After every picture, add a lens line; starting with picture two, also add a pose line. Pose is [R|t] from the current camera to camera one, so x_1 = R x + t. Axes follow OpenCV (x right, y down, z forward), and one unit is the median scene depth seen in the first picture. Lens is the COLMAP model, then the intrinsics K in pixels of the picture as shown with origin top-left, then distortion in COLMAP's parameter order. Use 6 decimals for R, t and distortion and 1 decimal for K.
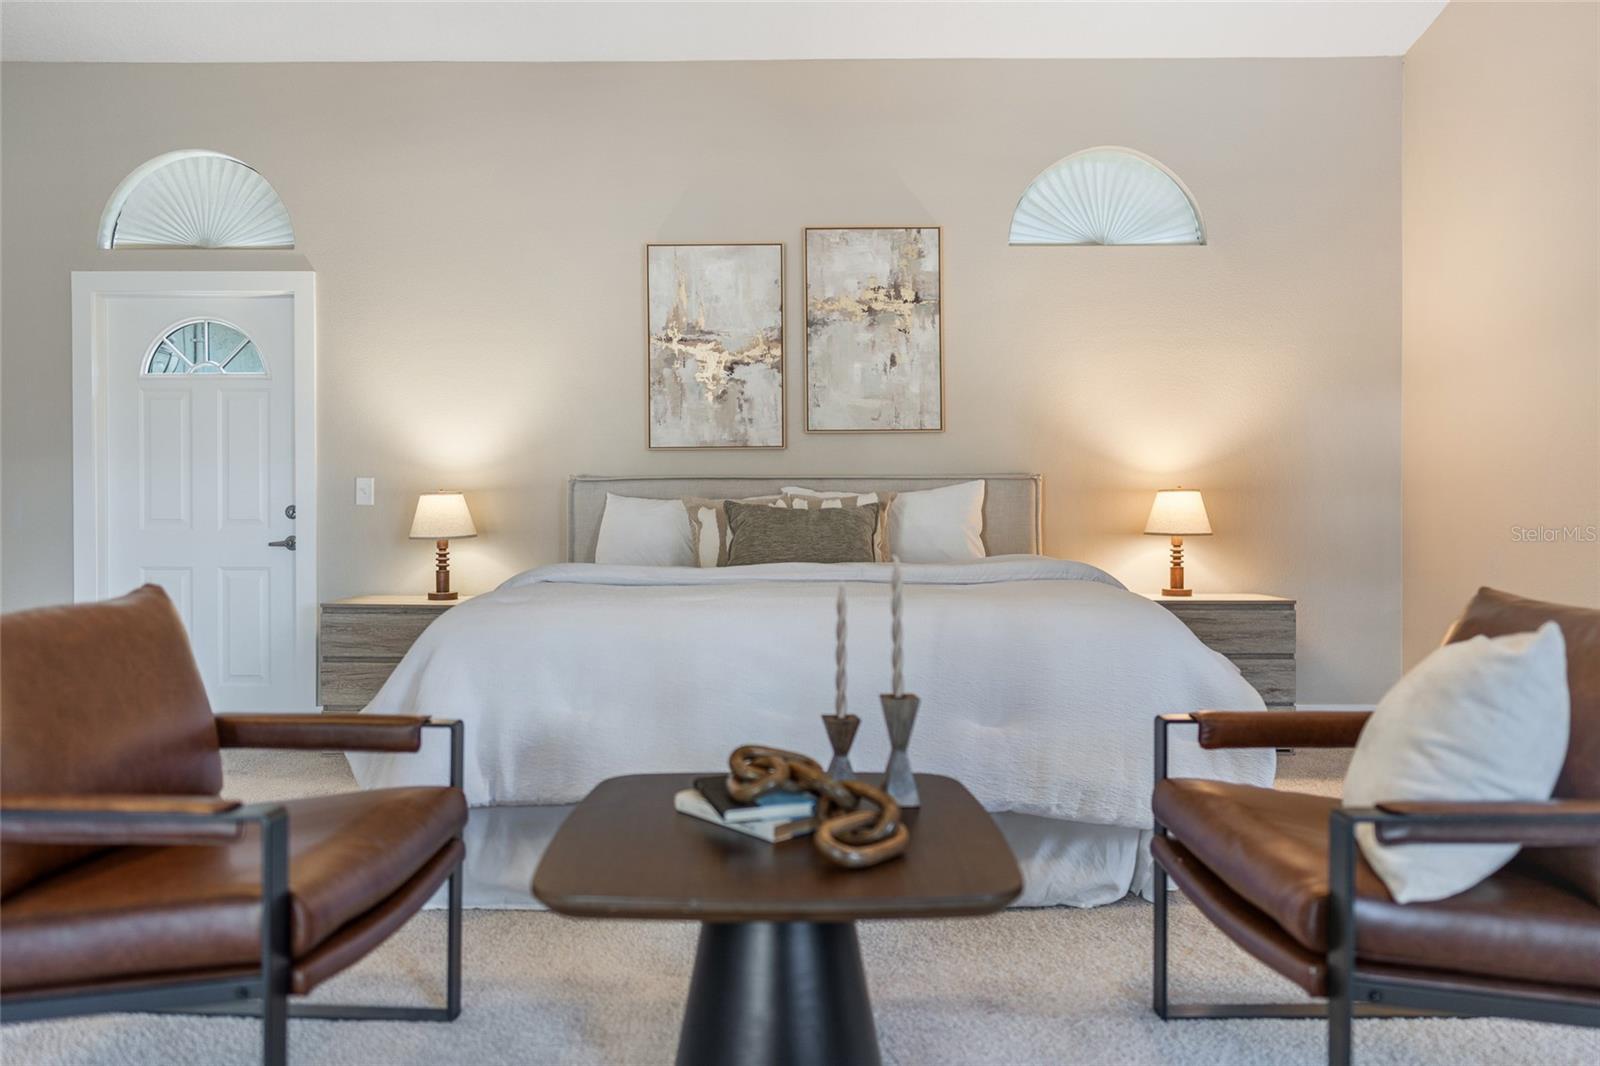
lens RADIAL K [[1060.0, 0, 797.3], [0, 1060.0, 529.6], [0, 0, 1]] dist [0.000718, 0.002402]
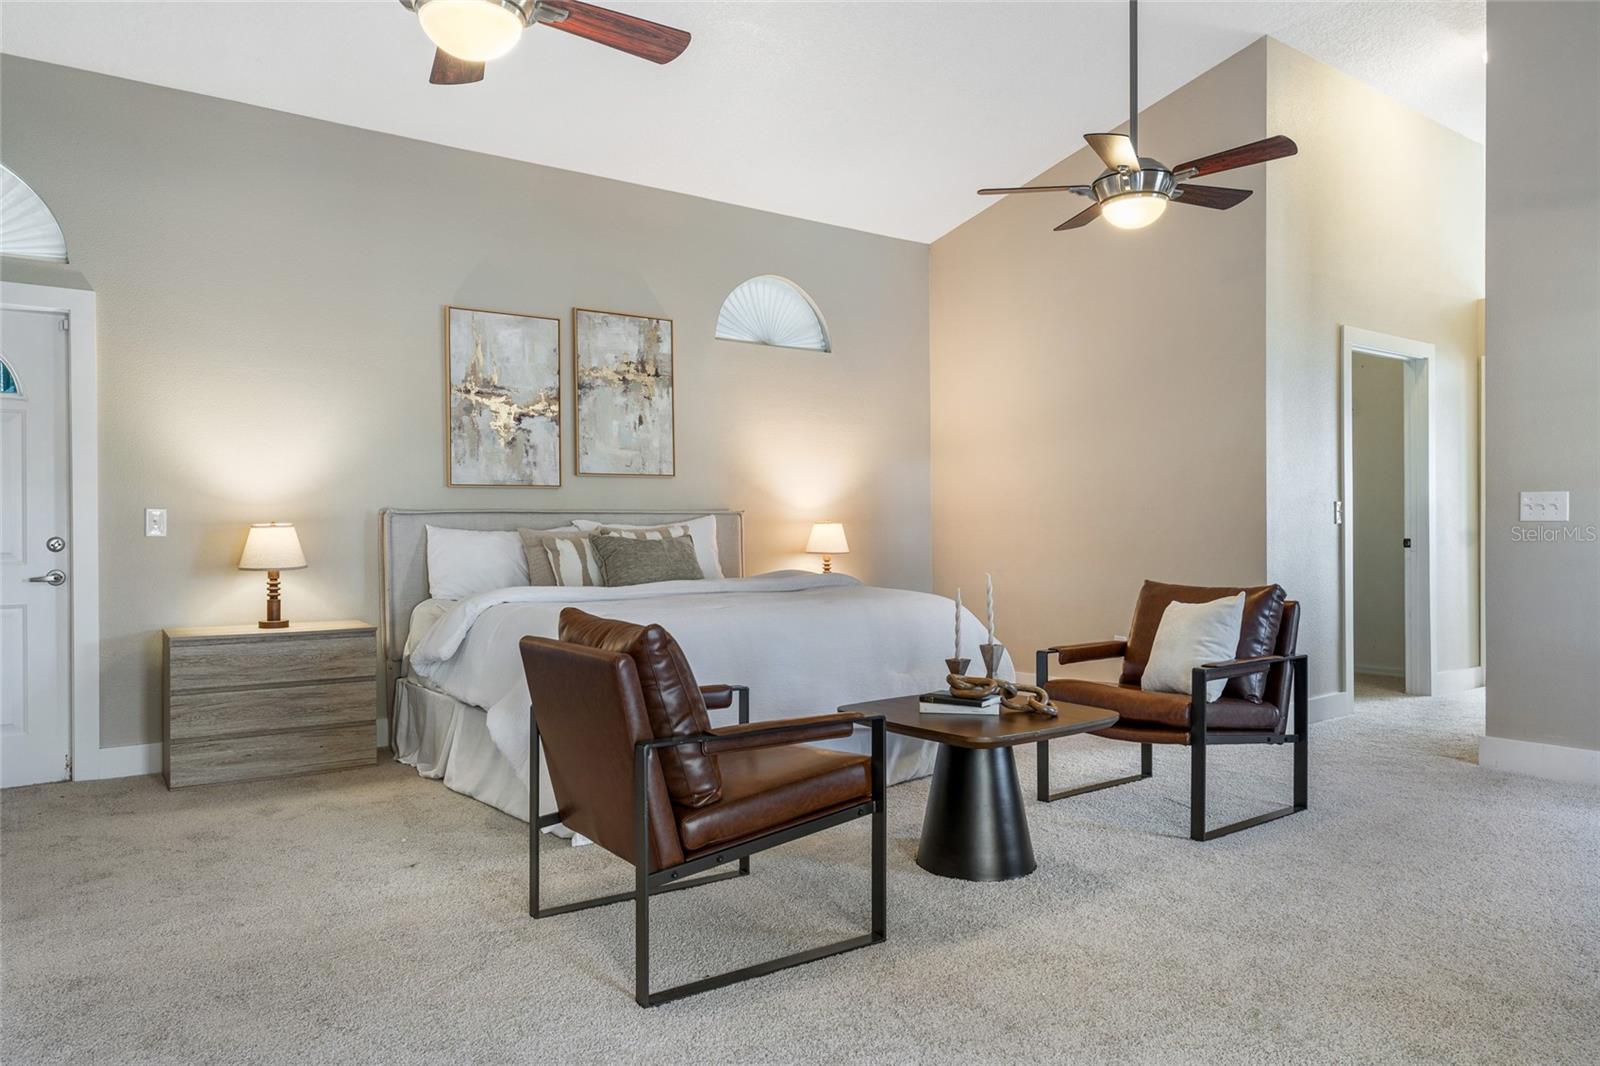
lens RADIAL K [[1060.0, 0, 805.5], [0, 1060.0, 534.4], [0, 0, 1]] dist [0.000718, 0.002402]
pose [[0.803214, -0.006266, 0.595657, -0.512492], [0.009139, 0.999957, -0.001806, -0.018189], [-0.595620, 0.006894, 0.803237, -0.143373]]
